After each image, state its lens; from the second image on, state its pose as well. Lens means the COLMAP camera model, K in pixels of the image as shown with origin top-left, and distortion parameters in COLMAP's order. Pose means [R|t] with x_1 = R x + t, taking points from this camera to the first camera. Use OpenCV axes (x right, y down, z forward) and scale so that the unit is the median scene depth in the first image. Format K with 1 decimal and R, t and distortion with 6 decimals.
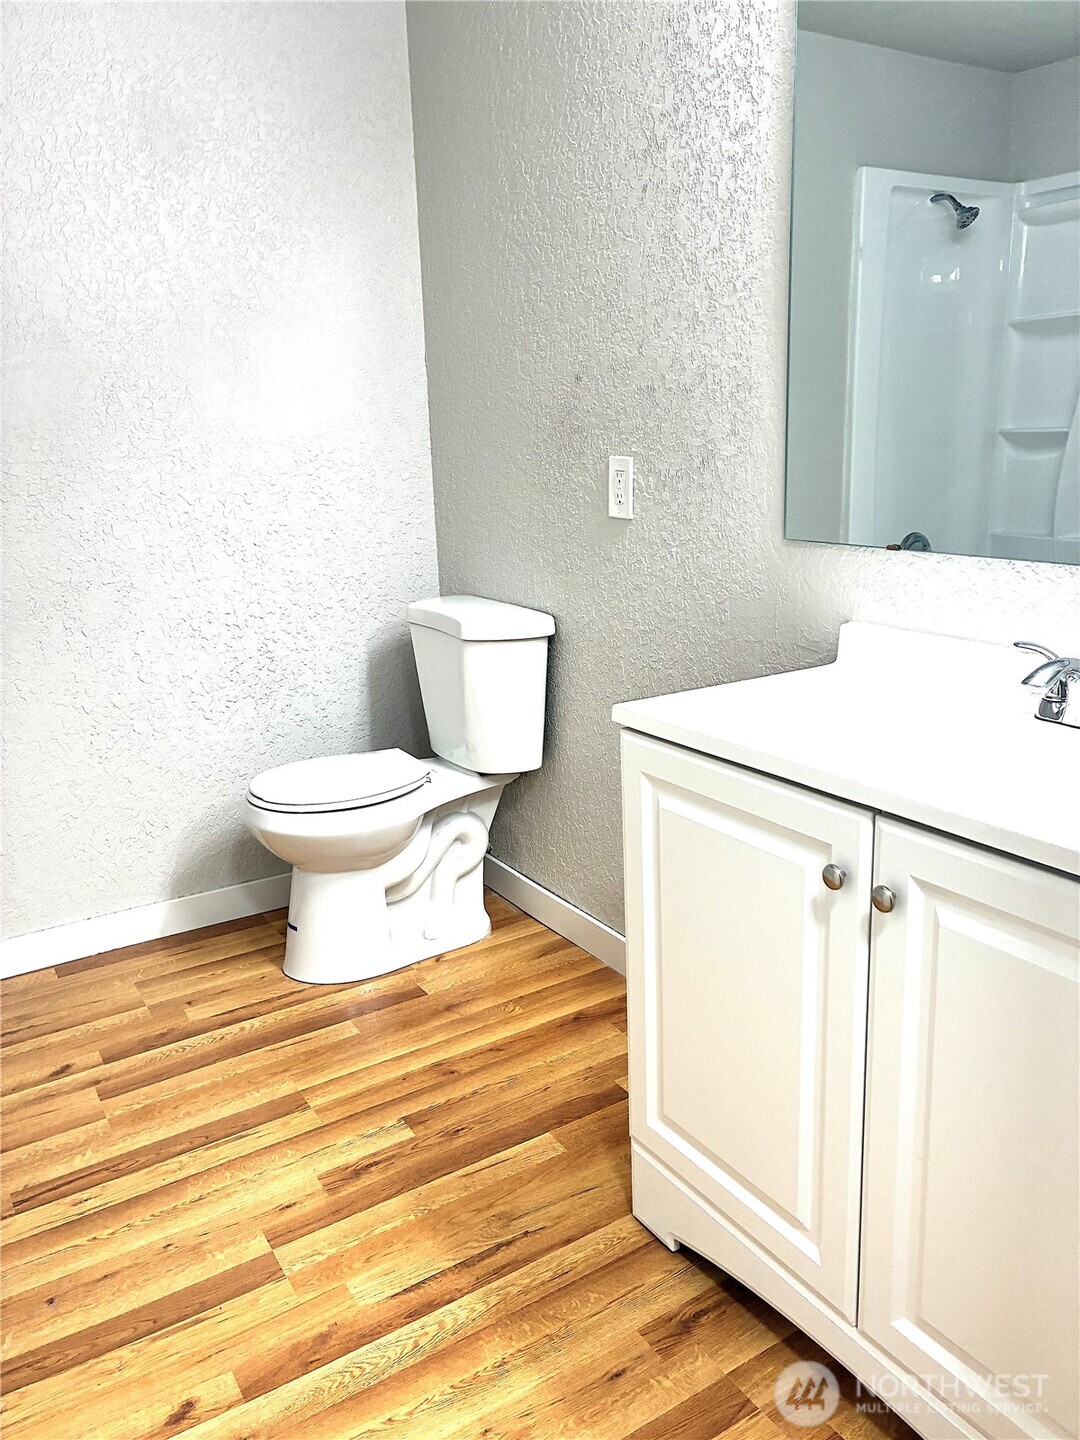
lens RADIAL K [[1098.2, 0, 572.1], [0, 1098.2, 716.8], [0, 0, 1]] dist [0.039219, -0.045262]
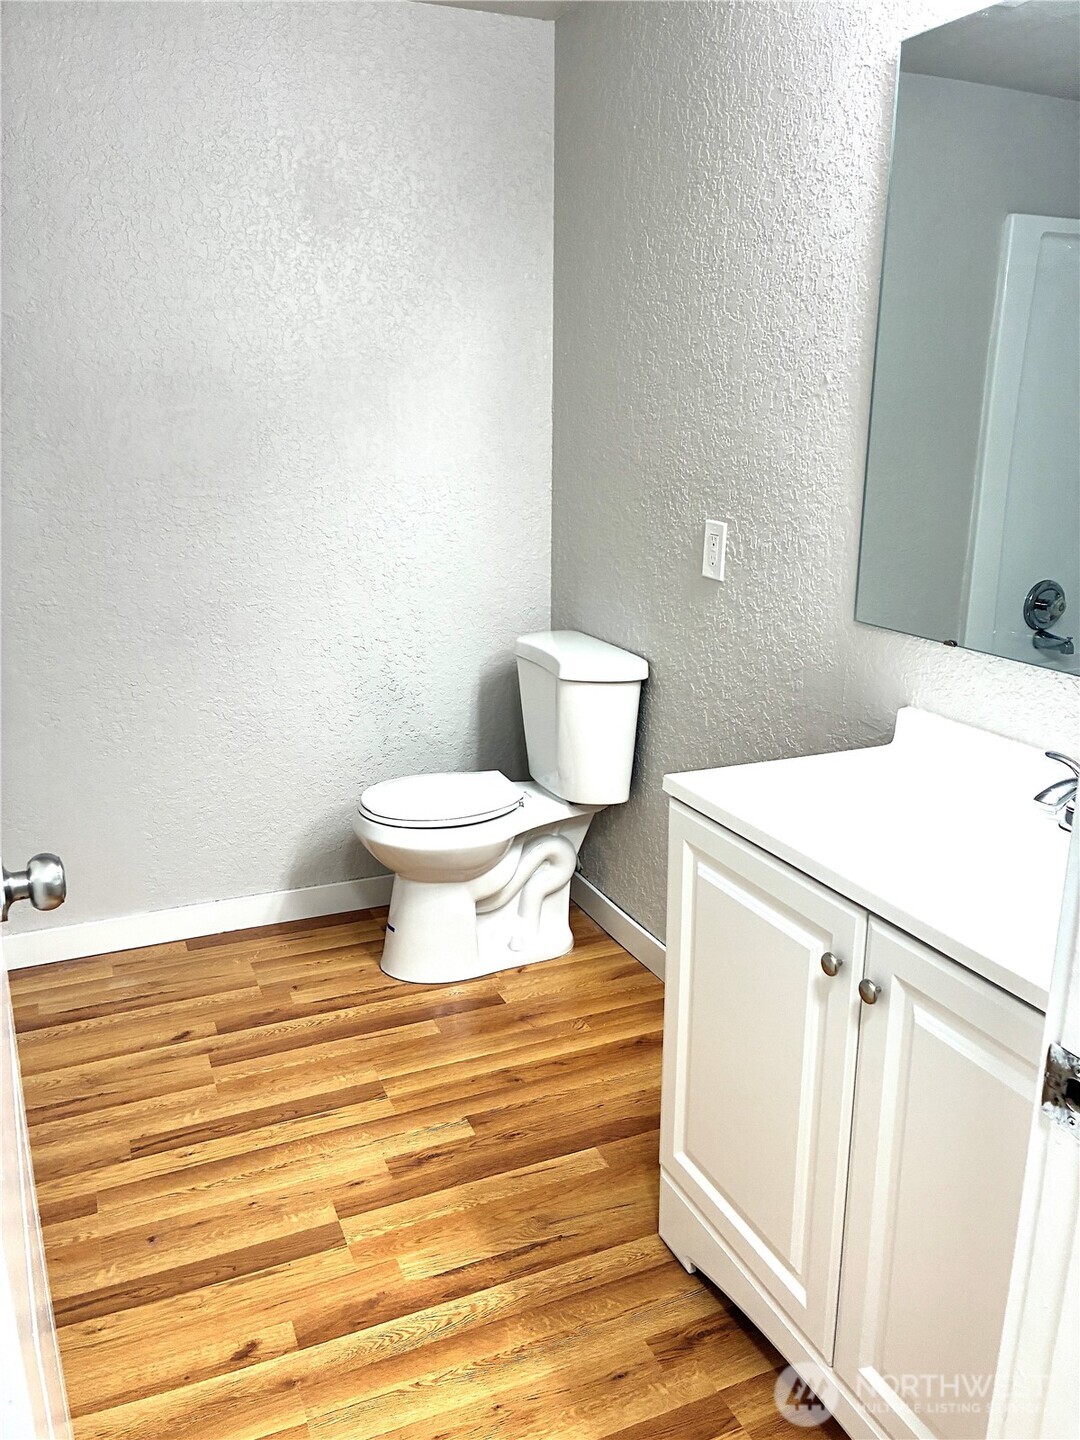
lens RADIAL K [[1098.2, 0, 552.1], [0, 1098.2, 733.4], [0, 0, 1]] dist [0.039219, -0.045262]
pose [[0.986987, 0.076159, -0.141618, 0.051783], [-0.073219, 0.996980, 0.025865, -0.048028], [0.143160, -0.015159, 0.989583, -0.066434]]
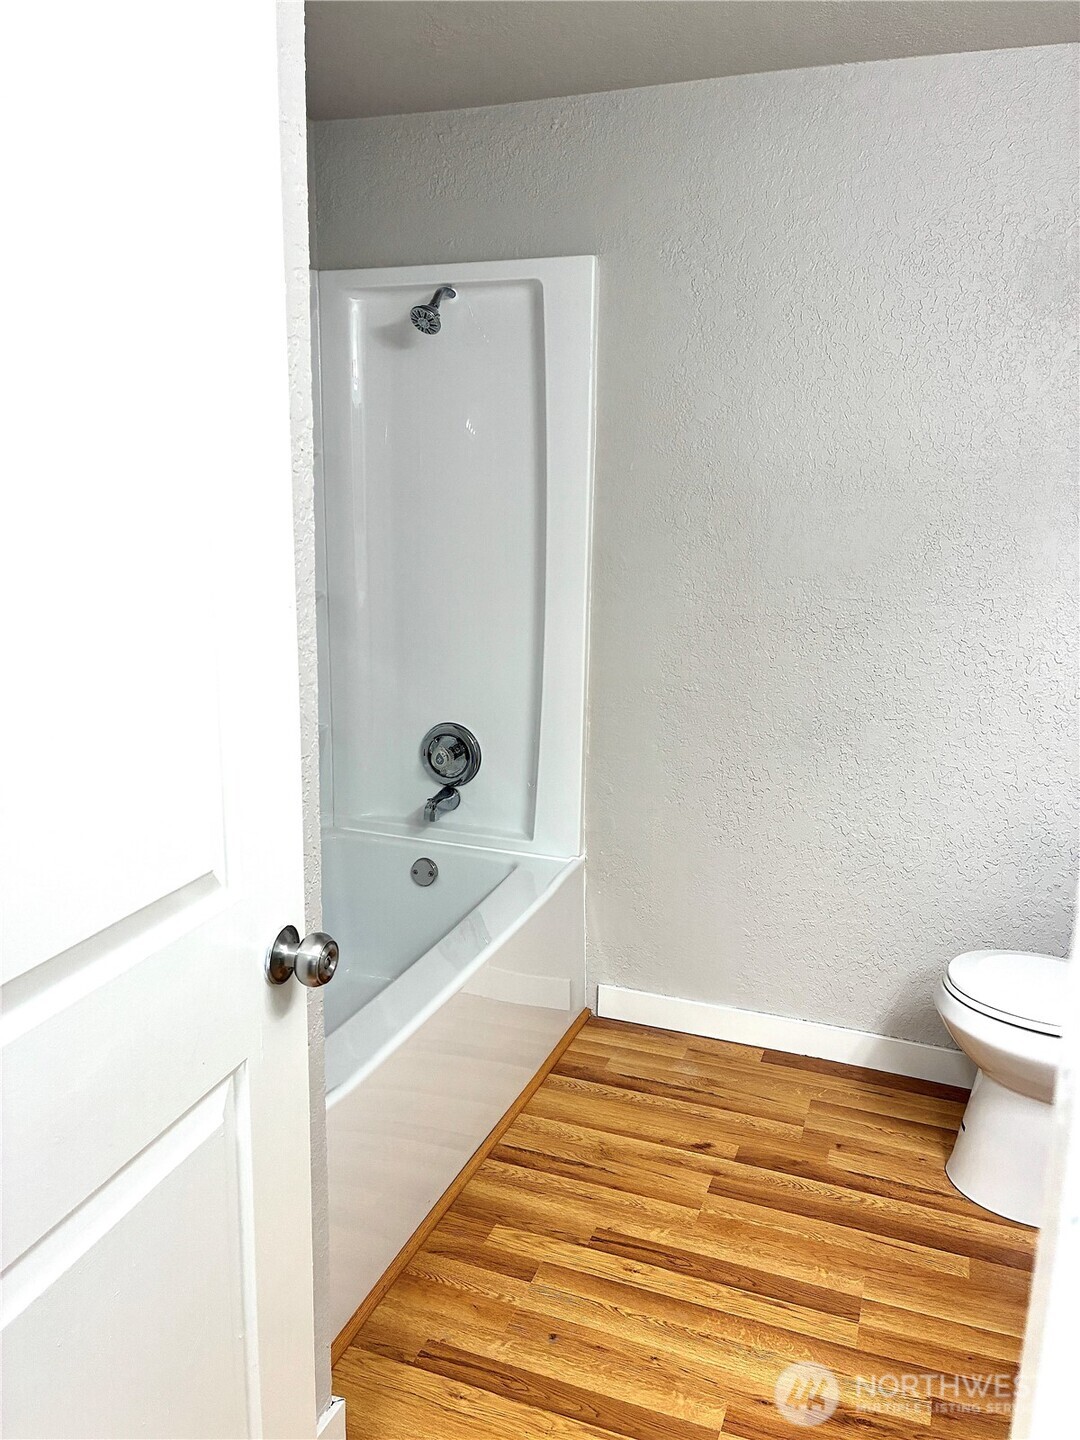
lens RADIAL K [[1098.2, 0, 511.4], [0, 1098.2, 733.2], [0, 0, 1]] dist [0.039219, -0.045262]
pose [[0.588029, 0.212491, -0.780429, 0.193358], [-0.245124, 0.966316, 0.078410, -0.114801], [0.770802, 0.145194, 0.620308, 0.111497]]
